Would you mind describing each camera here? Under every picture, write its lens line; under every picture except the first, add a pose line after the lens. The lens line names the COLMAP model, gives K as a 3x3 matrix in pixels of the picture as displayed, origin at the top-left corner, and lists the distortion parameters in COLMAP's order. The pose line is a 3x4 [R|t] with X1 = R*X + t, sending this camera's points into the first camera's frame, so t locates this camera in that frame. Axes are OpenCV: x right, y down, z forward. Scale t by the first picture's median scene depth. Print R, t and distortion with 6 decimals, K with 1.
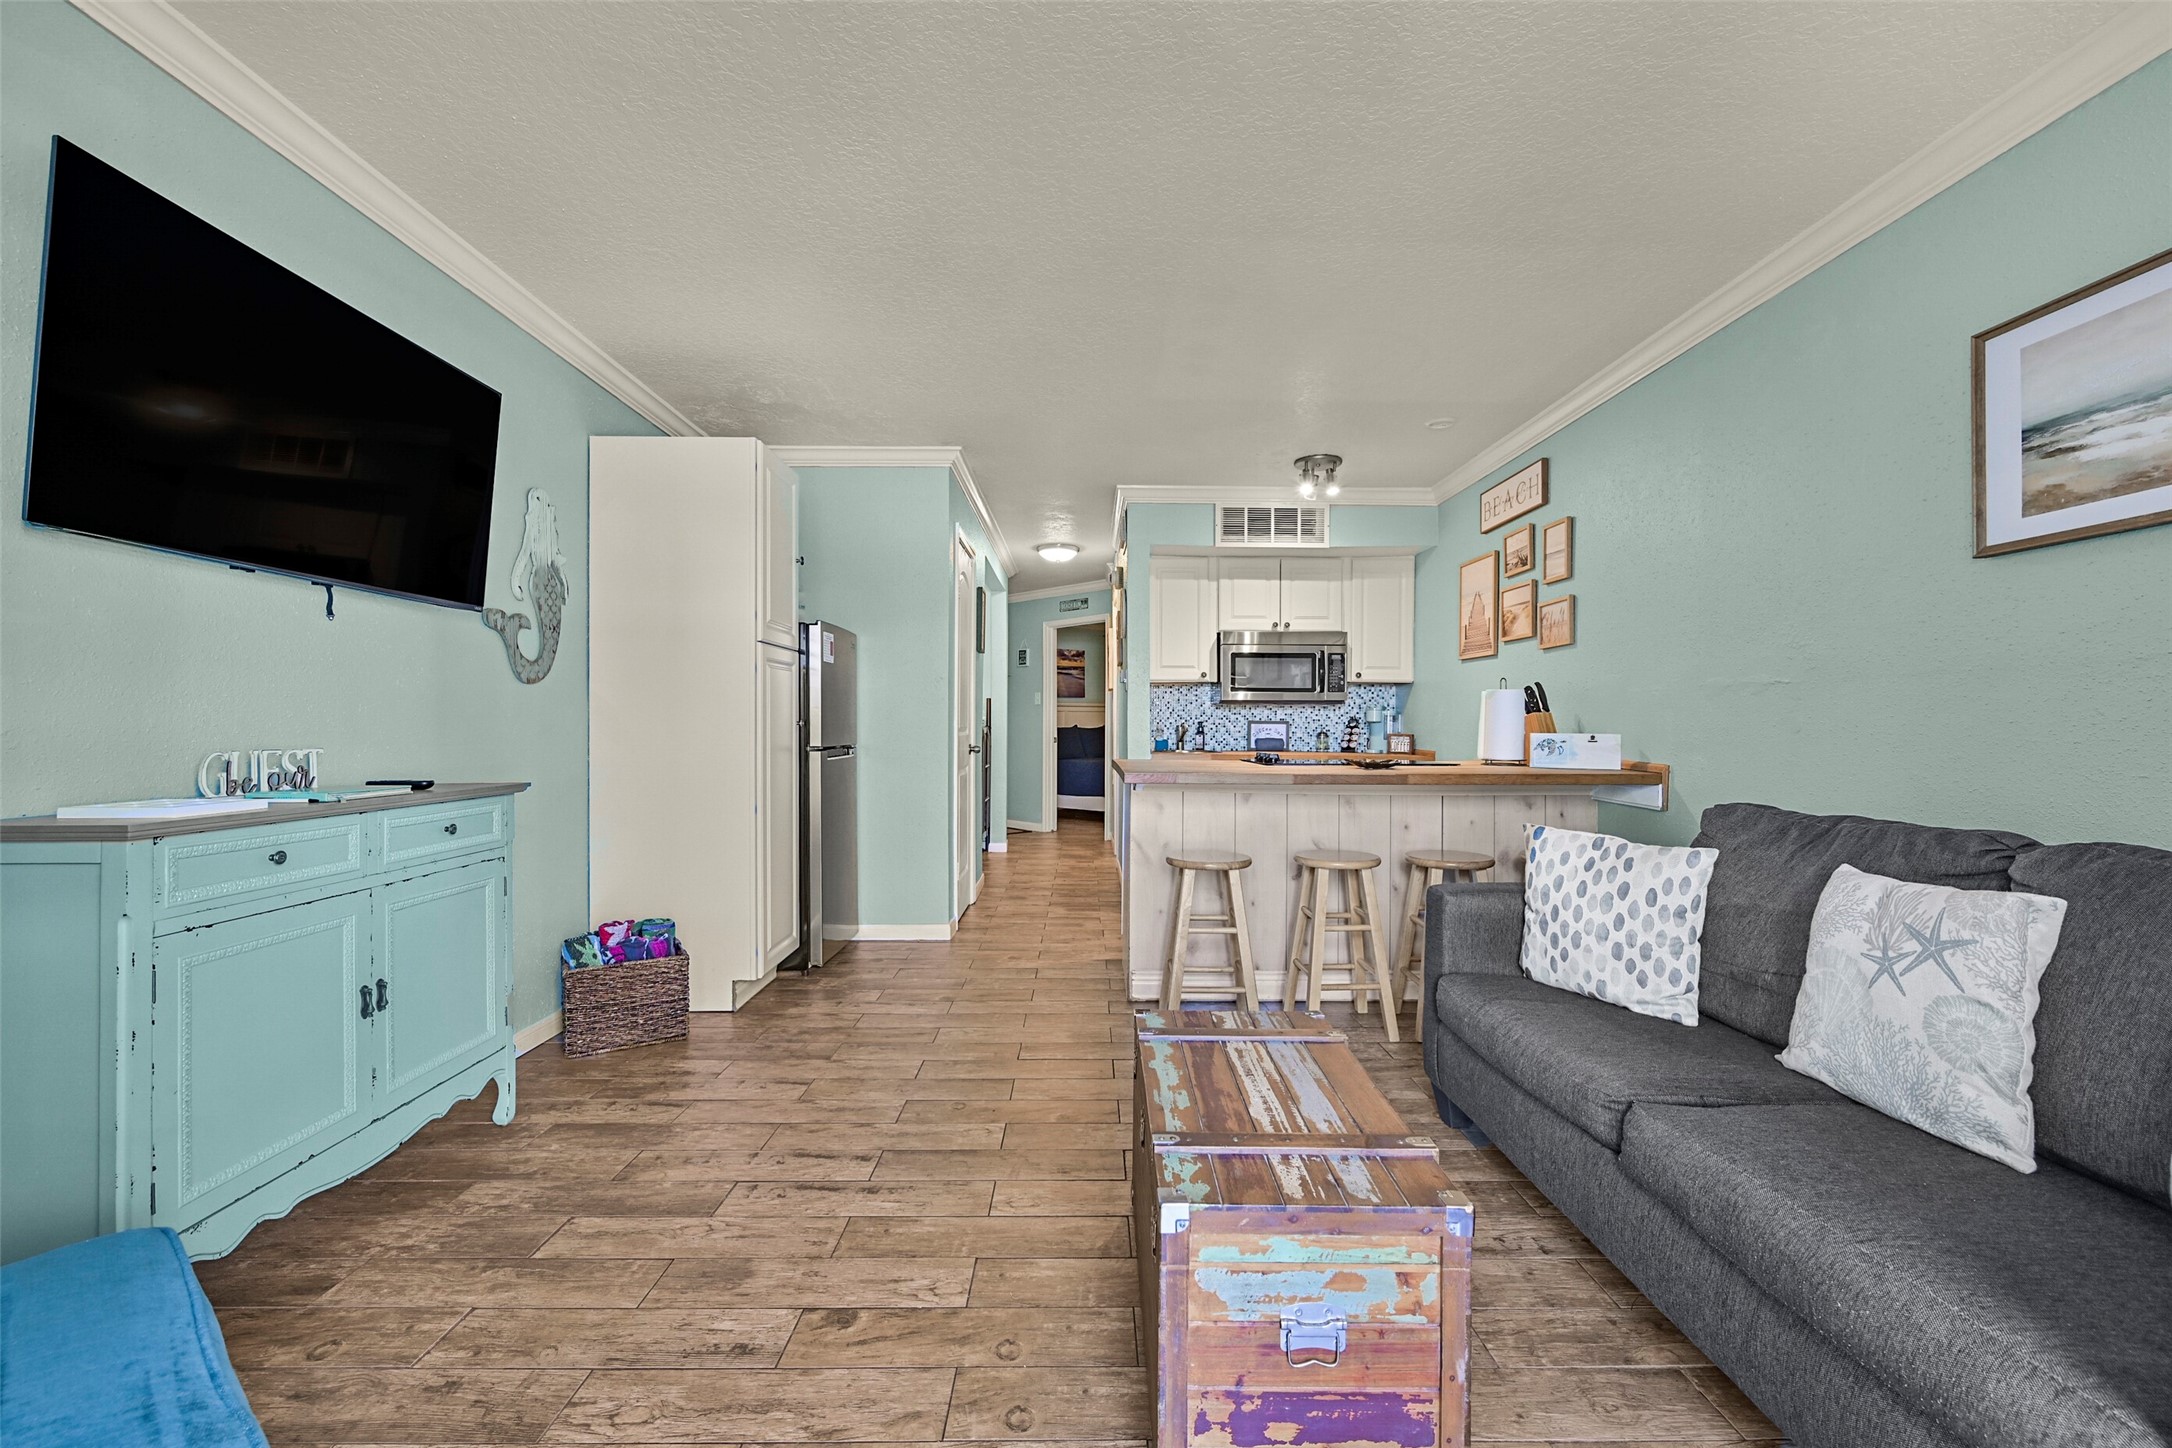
lens RADIAL K [[866.1, 0, 1102.7], [0, 866.1, 722.1], [0, 0, 1]] dist [-0.000716, 0.000449]
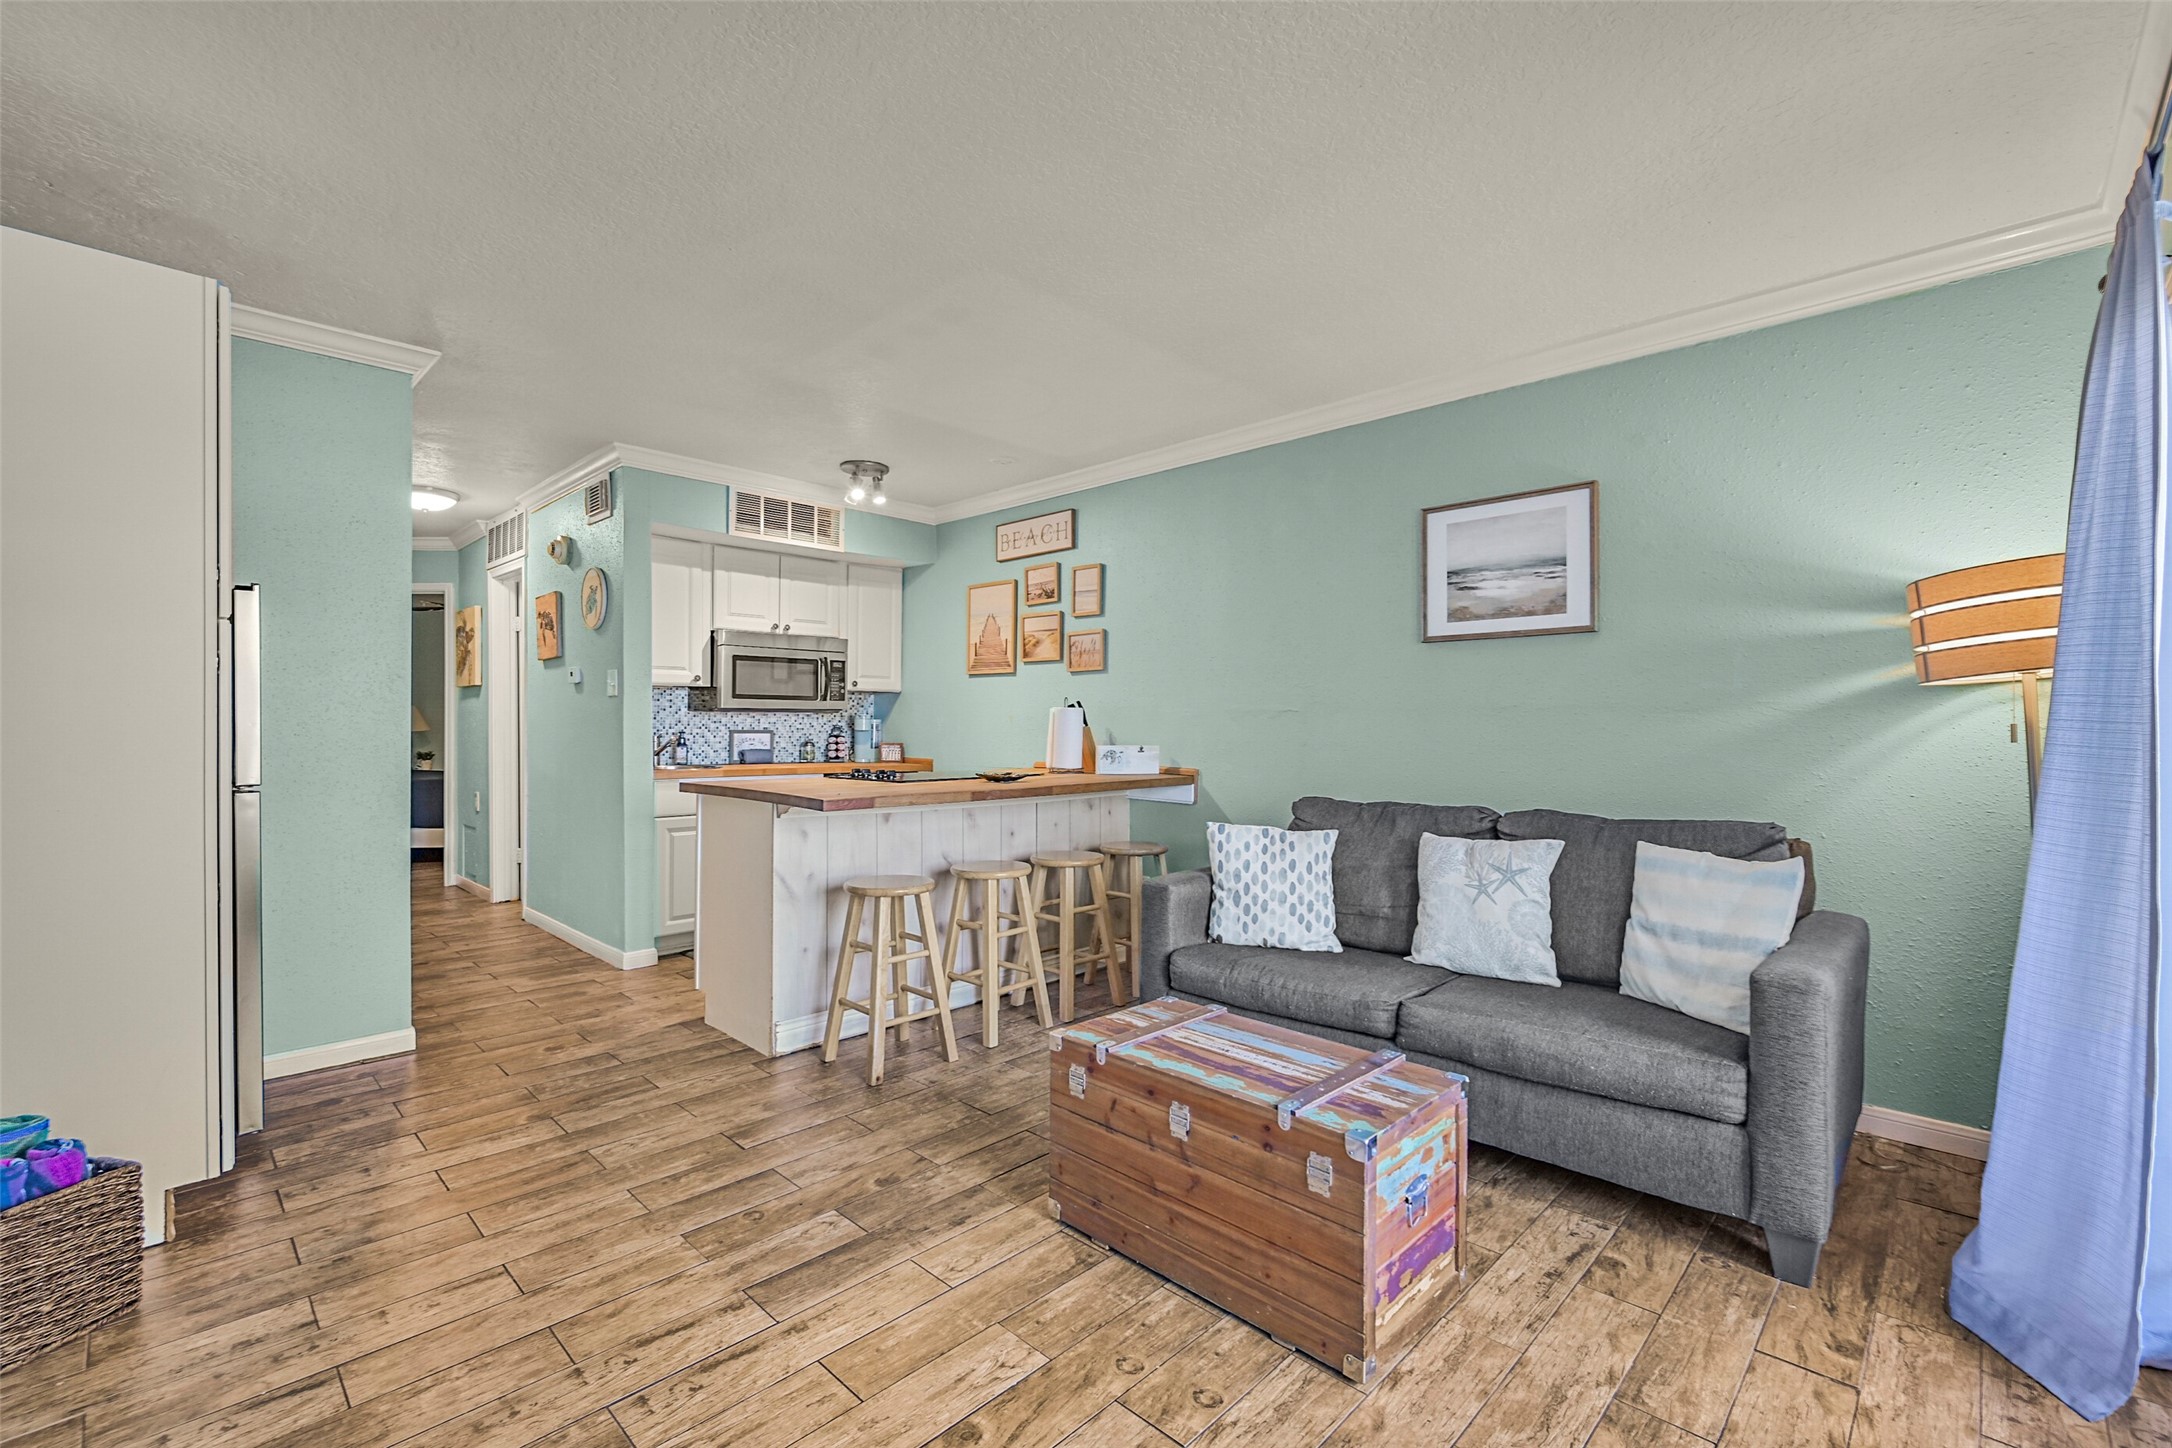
lens RADIAL K [[926.9, 0, 1086.5], [0, 926.9, 720.2], [0, 0, 1]] dist [-0.008543, -0.000389]
pose [[0.709405, 0.000873, 0.704800, -0.379691], [-0.002636, 0.999996, 0.001413, -0.021919], [-0.704796, -0.002860, 0.709405, 0.102115]]
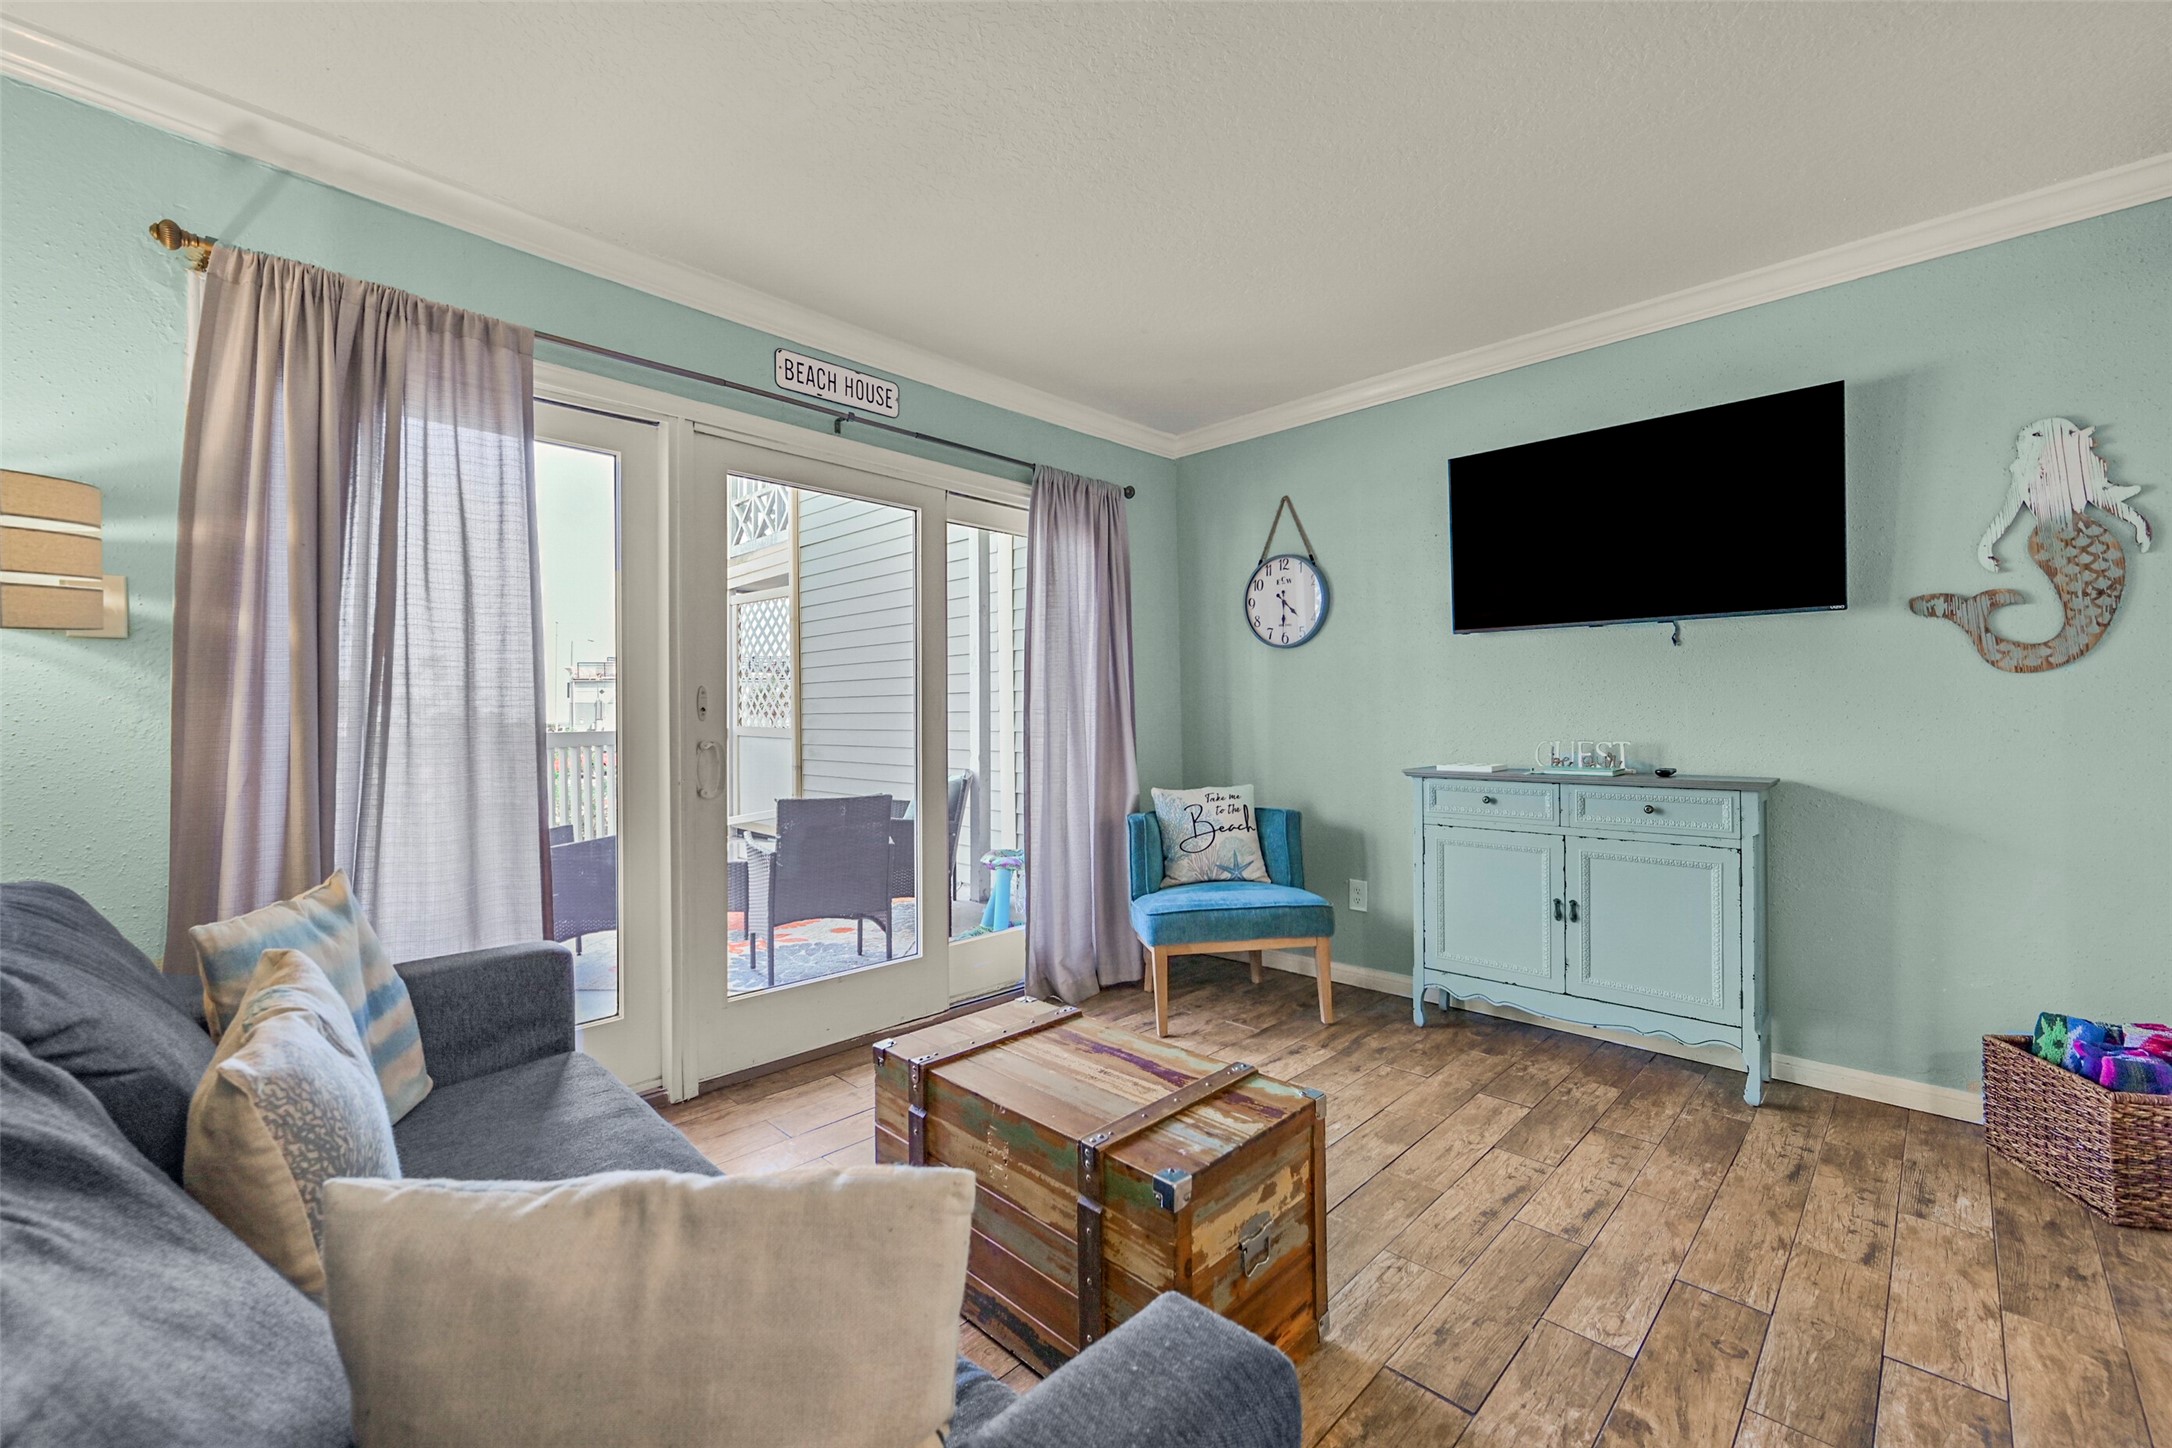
lens RADIAL K [[866.1, 0, 1085.2], [0, 866.1, 702.7], [0, 0, 1]] dist [-0.000716, 0.000449]
pose [[-0.707993, -0.010814, -0.706137, 0.404523], [0.007459, 0.999712, -0.022789, -0.004249], [0.706180, -0.021401, -0.707709, 0.757262]]
